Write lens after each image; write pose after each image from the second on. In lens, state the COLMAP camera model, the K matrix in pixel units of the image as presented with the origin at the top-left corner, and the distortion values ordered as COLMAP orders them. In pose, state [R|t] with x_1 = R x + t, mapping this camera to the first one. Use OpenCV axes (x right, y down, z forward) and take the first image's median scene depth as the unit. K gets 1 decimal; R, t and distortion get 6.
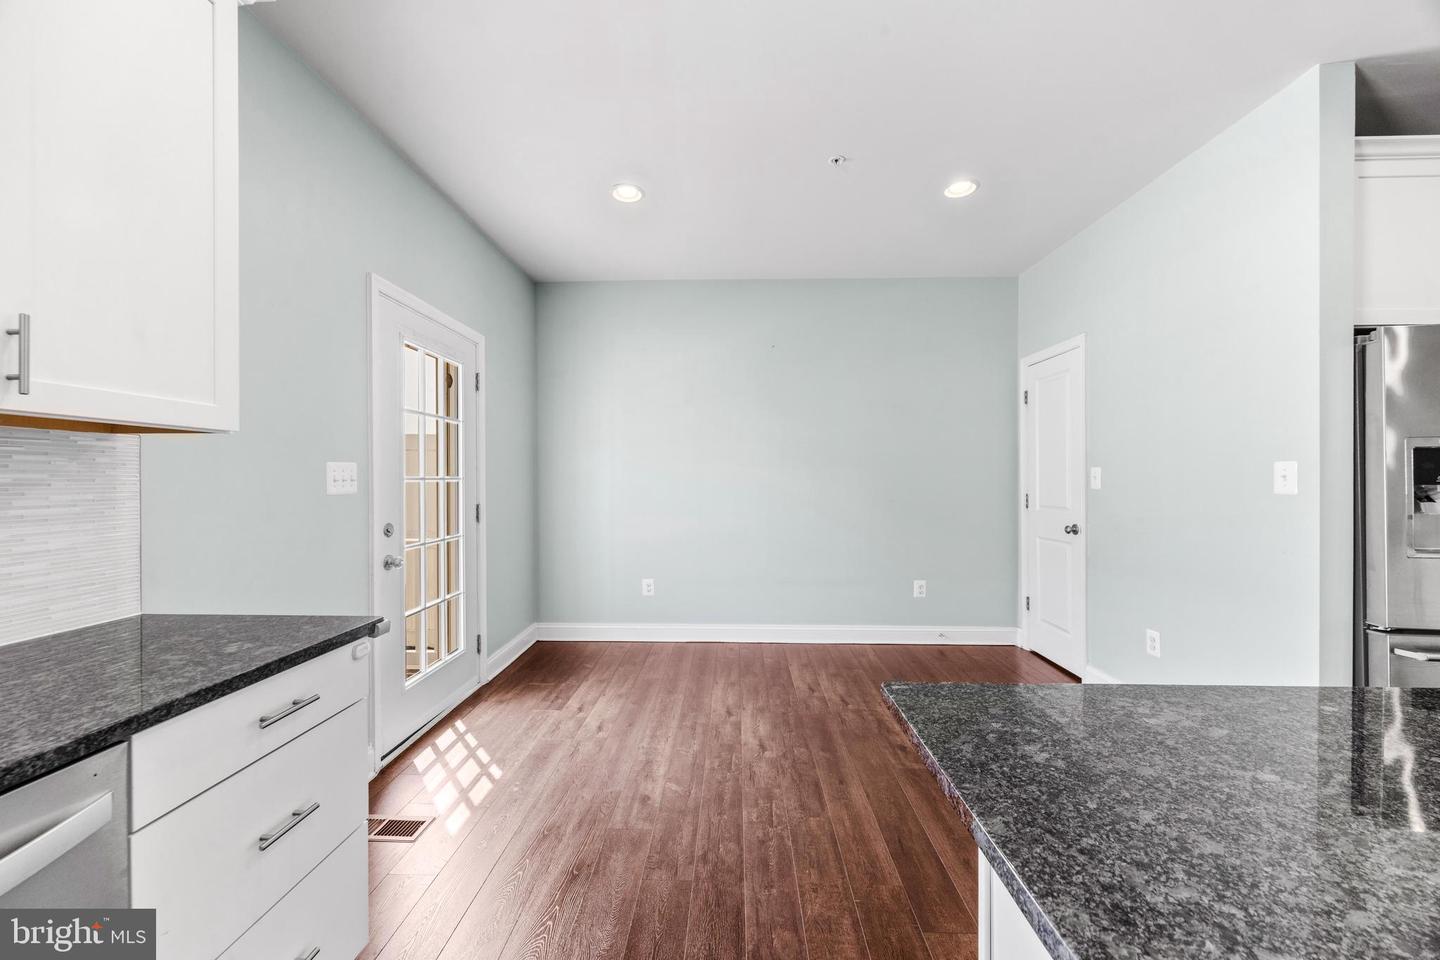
lens RADIAL K [[546.4, 0, 721.9], [0, 546.4, 481.0], [0, 0, 1]] dist [0.005696, 0.000526]
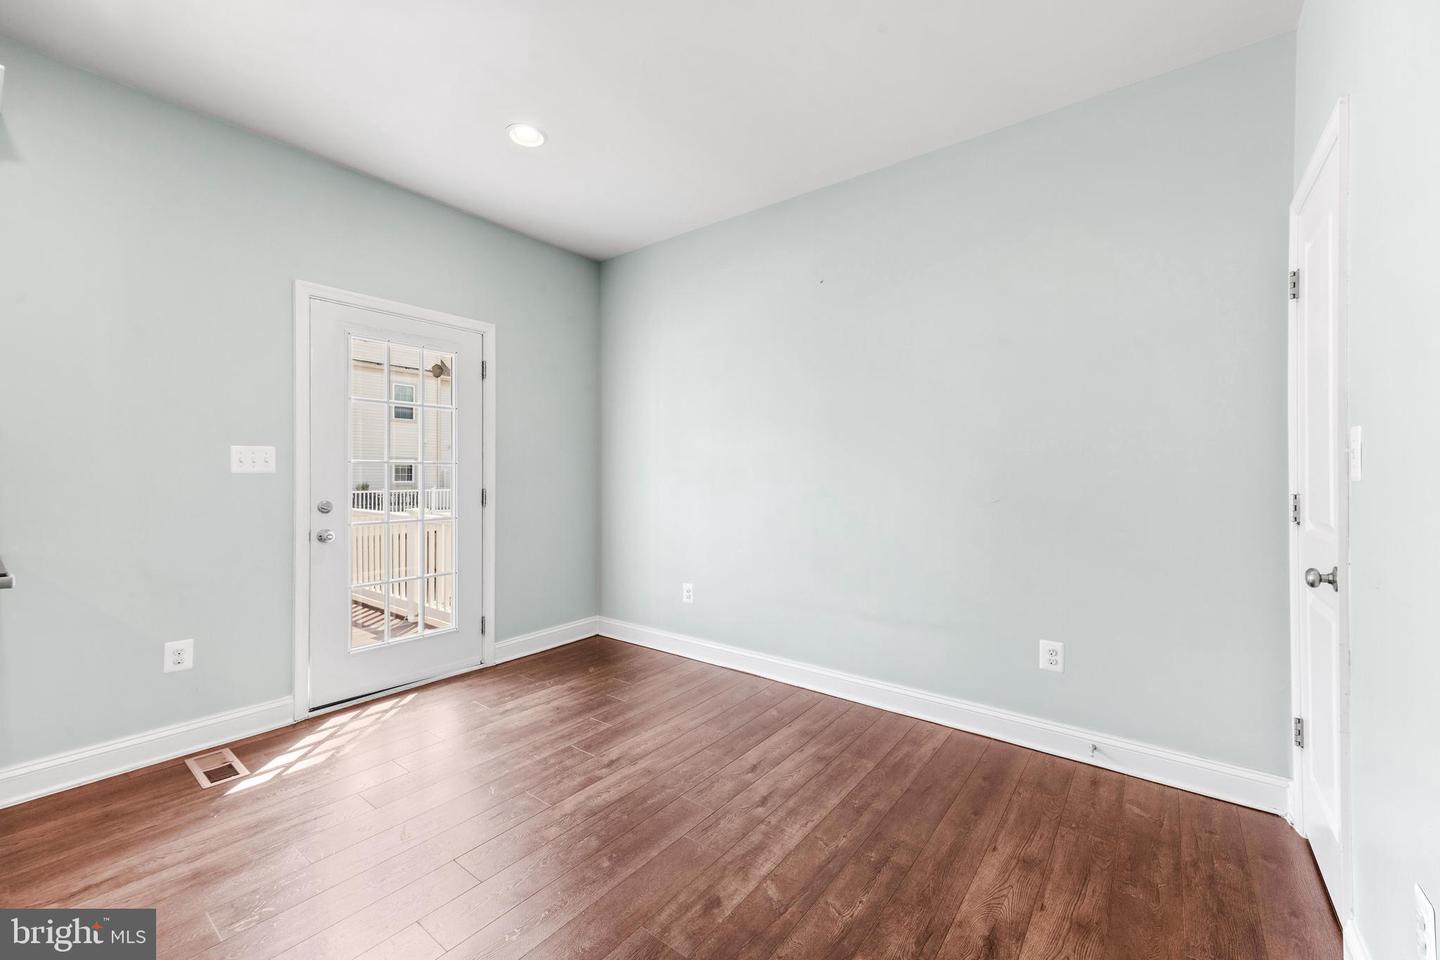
lens RADIAL K [[585.0, 0, 722.8], [0, 585.0, 473.5], [0, 0, 1]] dist [0.007767, -0.000450]
pose [[0.808546, 0.004841, -0.588413, 0.555597], [-0.007424, 0.999970, -0.001975, 0.012763], [0.588386, 0.005965, 0.808558, 0.373701]]
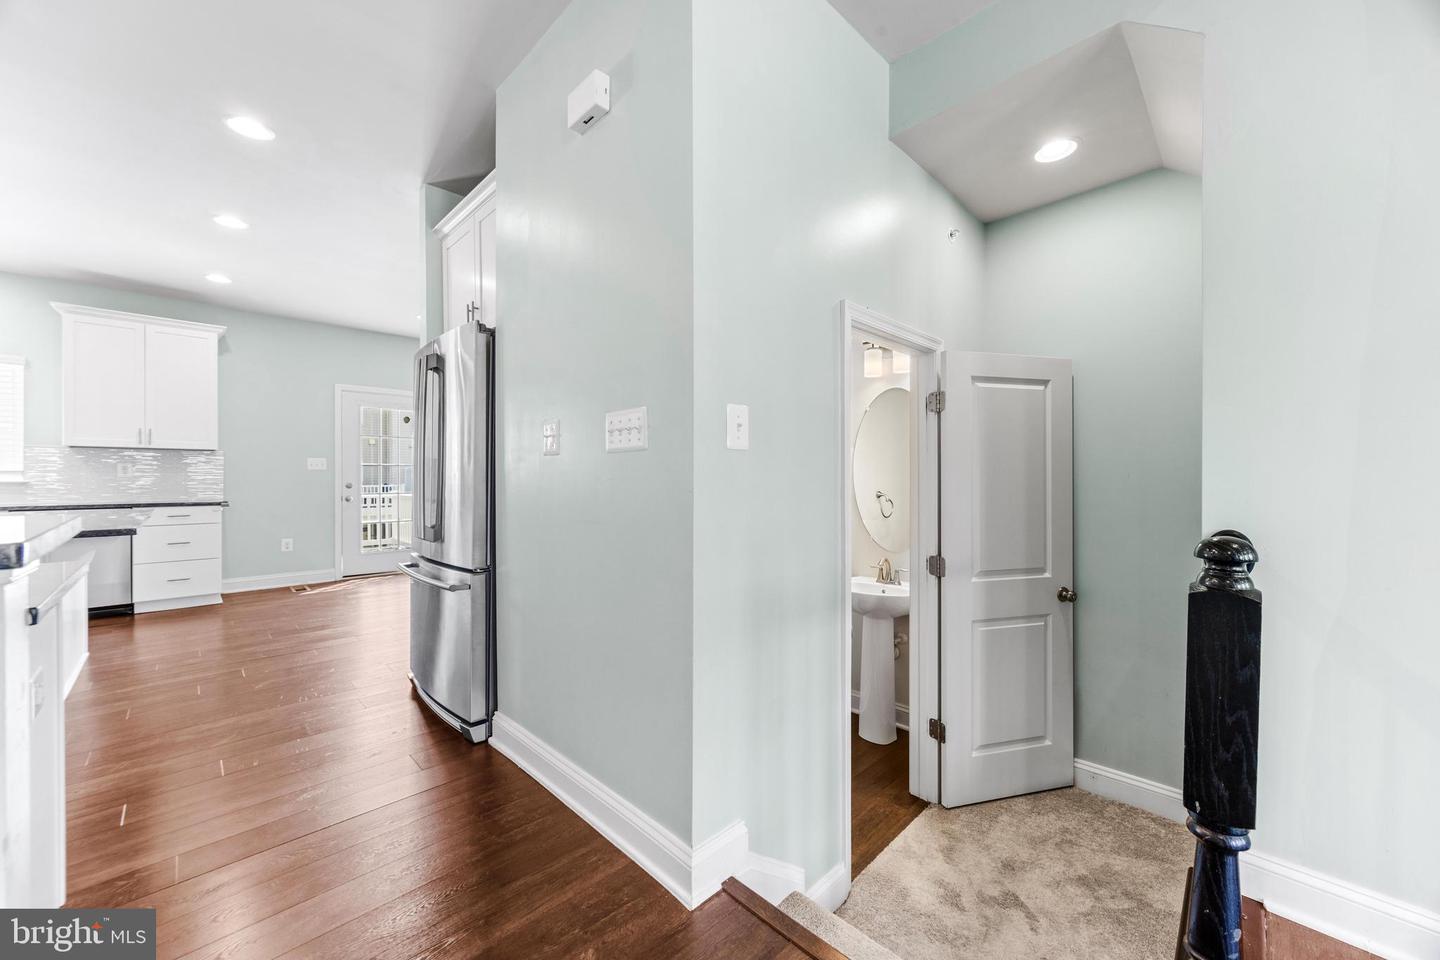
lens RADIAL K [[546.4, 0, 708.4], [0, 546.4, 479.4], [0, 0, 1]] dist [0.005696, 0.000526]
pose [[0.716206, -0.000037, -0.697888, 1.667154], [-0.002205, 0.999995, -0.002316, 0.047262], [0.697885, 0.003198, 0.716203, 0.268470]]
